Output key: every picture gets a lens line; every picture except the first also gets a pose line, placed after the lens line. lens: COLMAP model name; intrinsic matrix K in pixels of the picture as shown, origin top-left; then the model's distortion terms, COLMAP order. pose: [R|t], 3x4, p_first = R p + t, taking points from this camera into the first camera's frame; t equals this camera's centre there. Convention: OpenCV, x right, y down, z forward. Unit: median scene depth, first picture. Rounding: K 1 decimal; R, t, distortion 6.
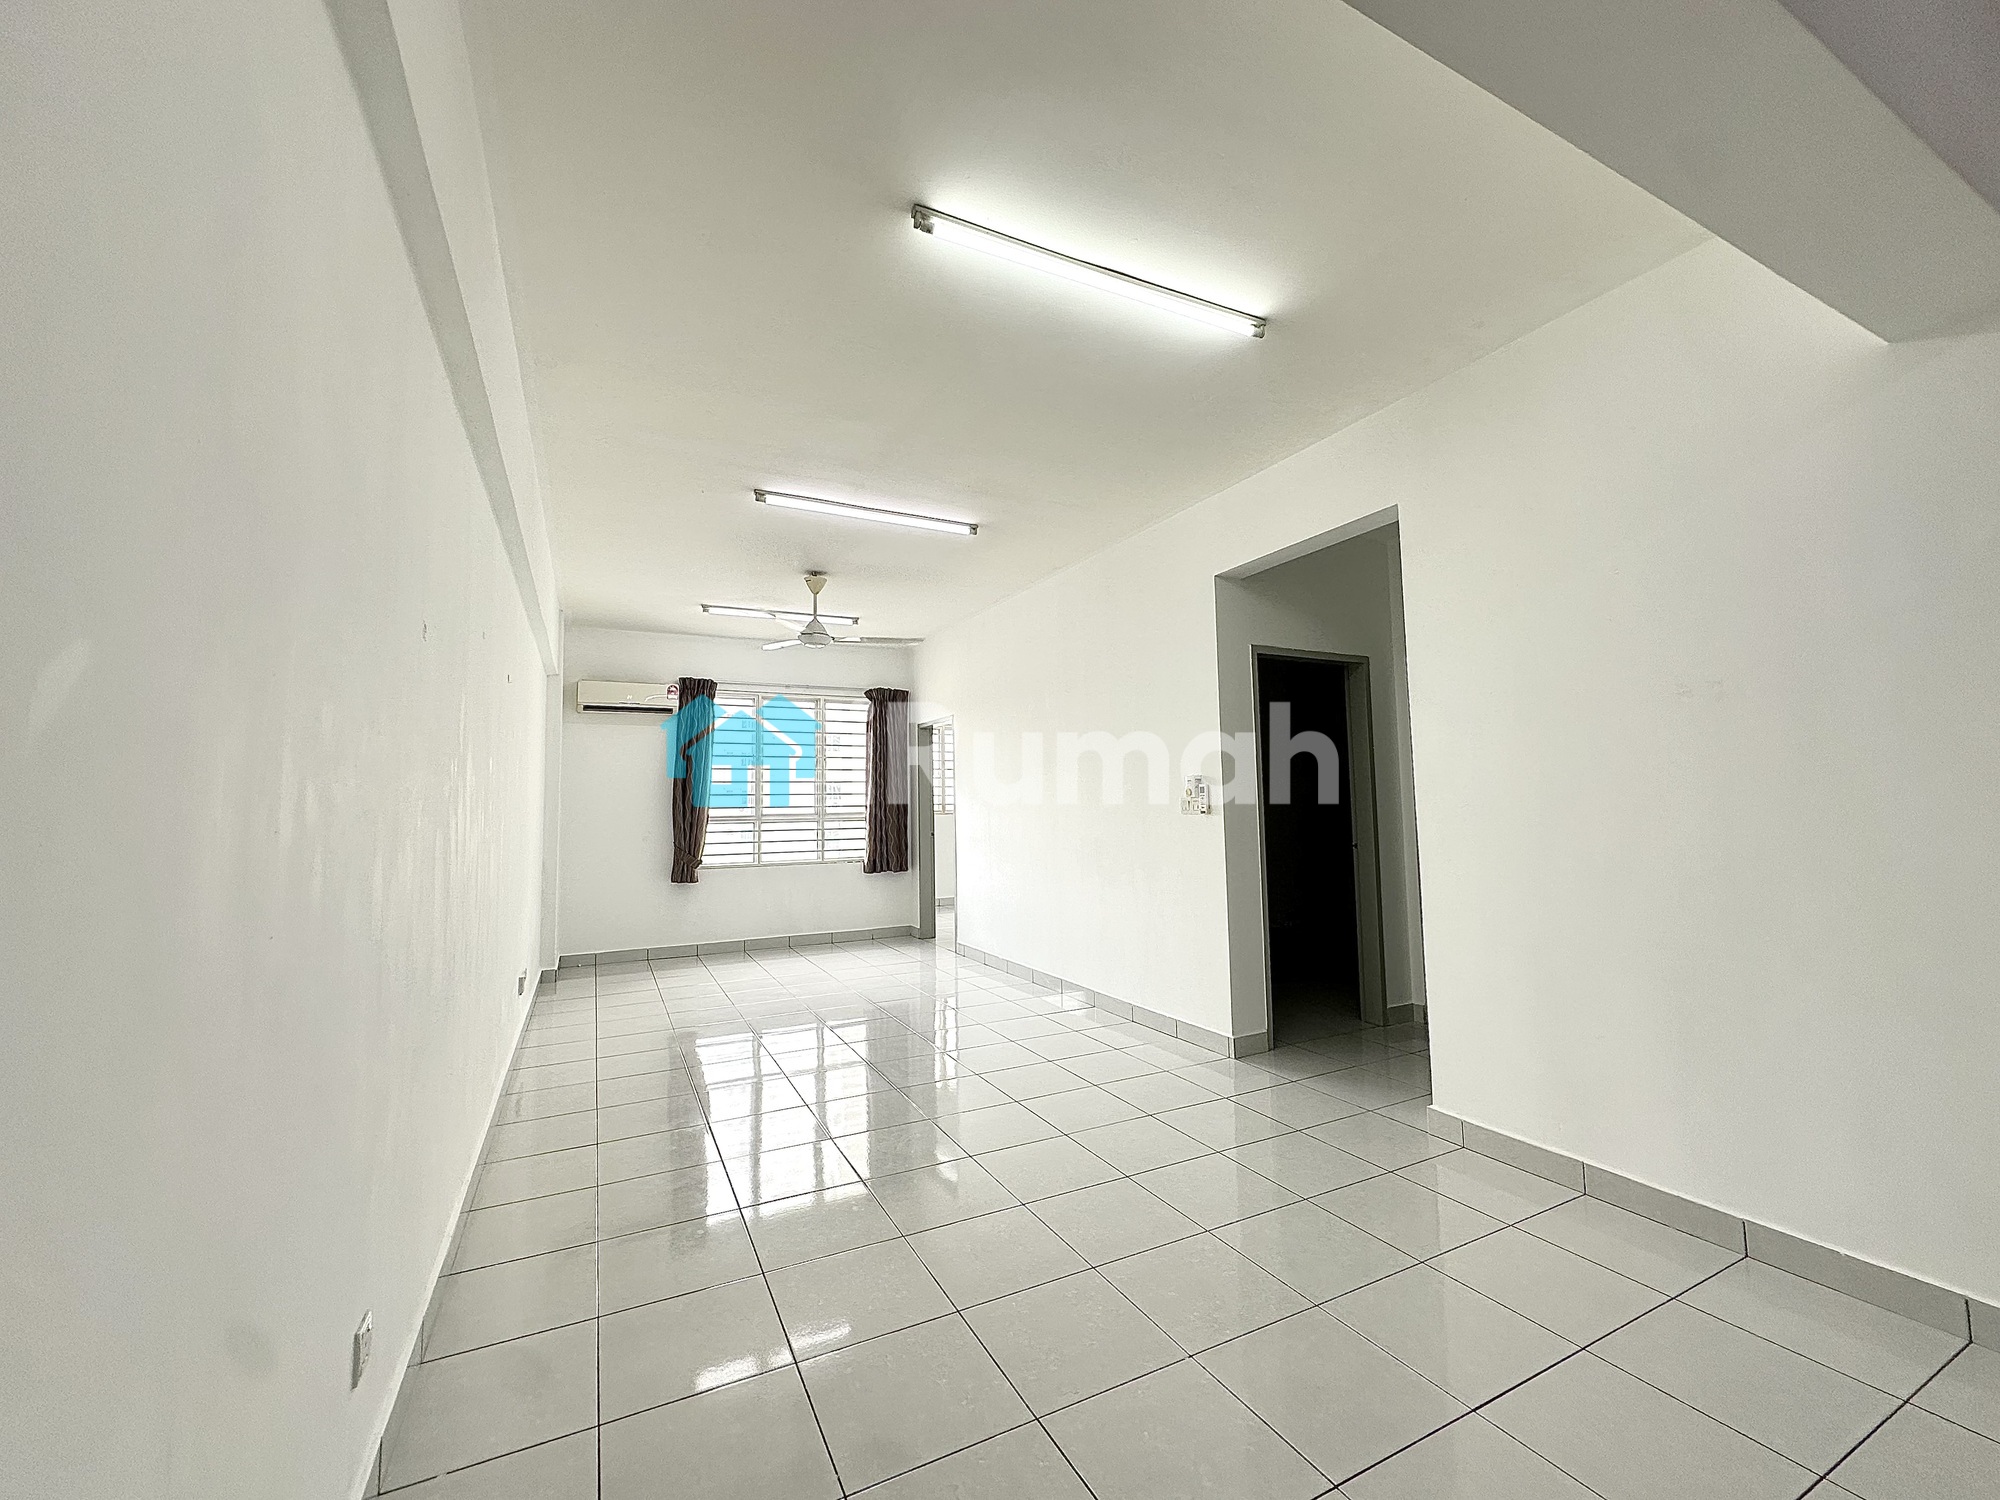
lens RADIAL K [[805.3, 0, 993.4], [0, 805.3, 751.5], [0, 0, 1]] dist [-0.000460, 0.000168]
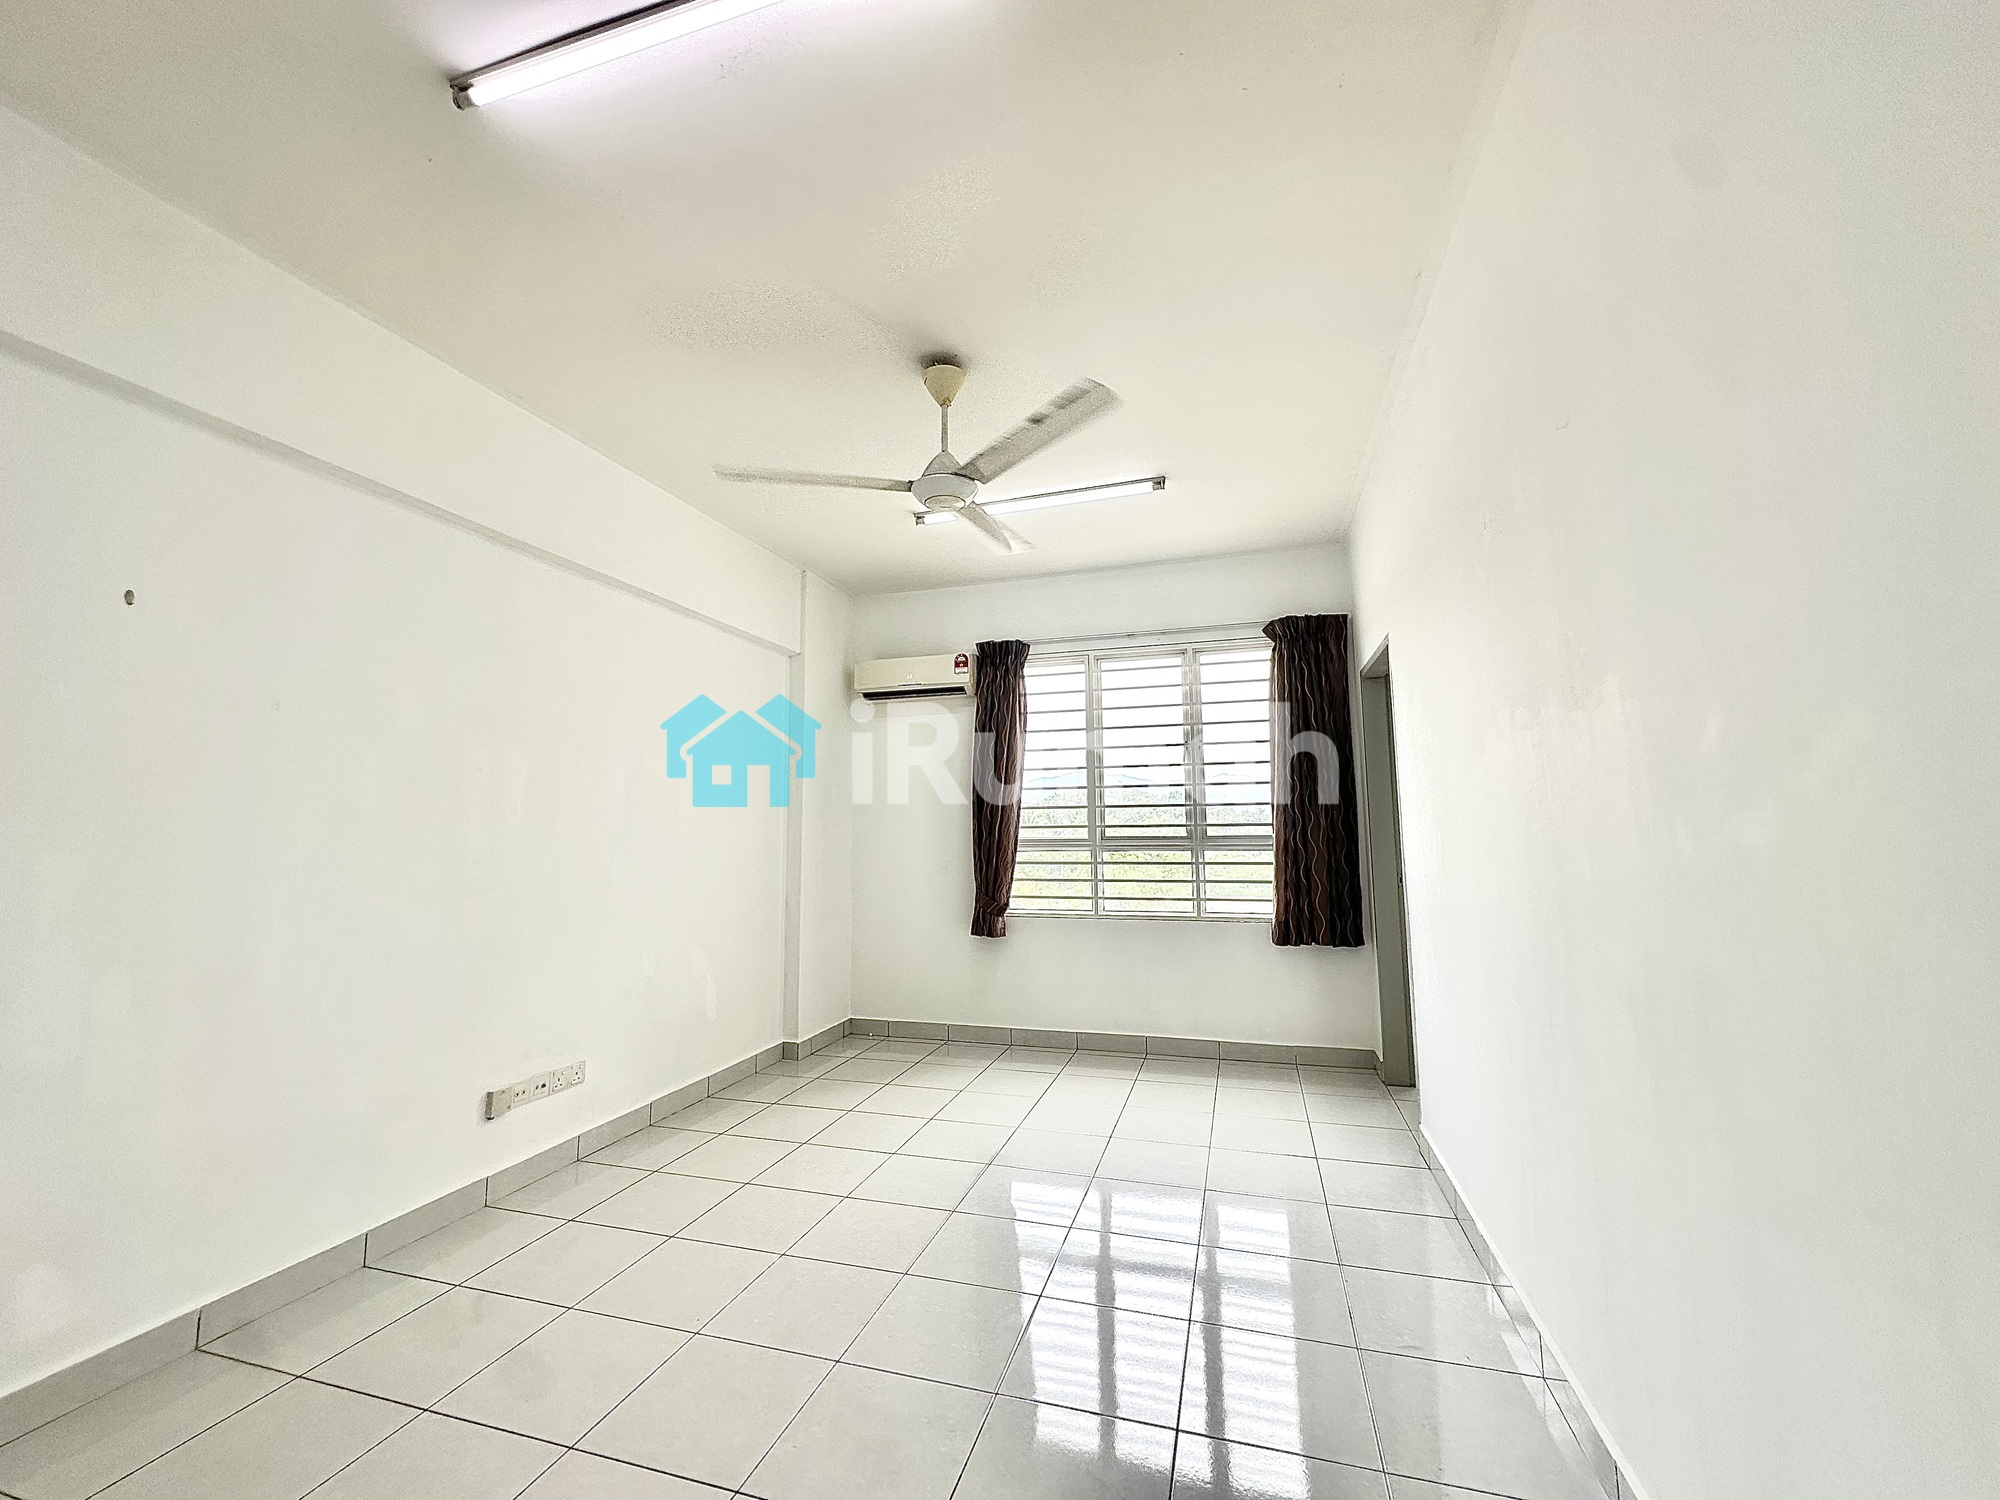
lens RADIAL K [[805.3, 0, 1004.2], [0, 805.3, 746.2], [0, 0, 1]] dist [-0.000460, 0.000168]
pose [[0.722478, -0.073556, -0.687470, 0.103657], [0.042966, 0.997179, -0.061540, 0.041007], [0.690058, 0.014923, 0.723600, 0.470888]]
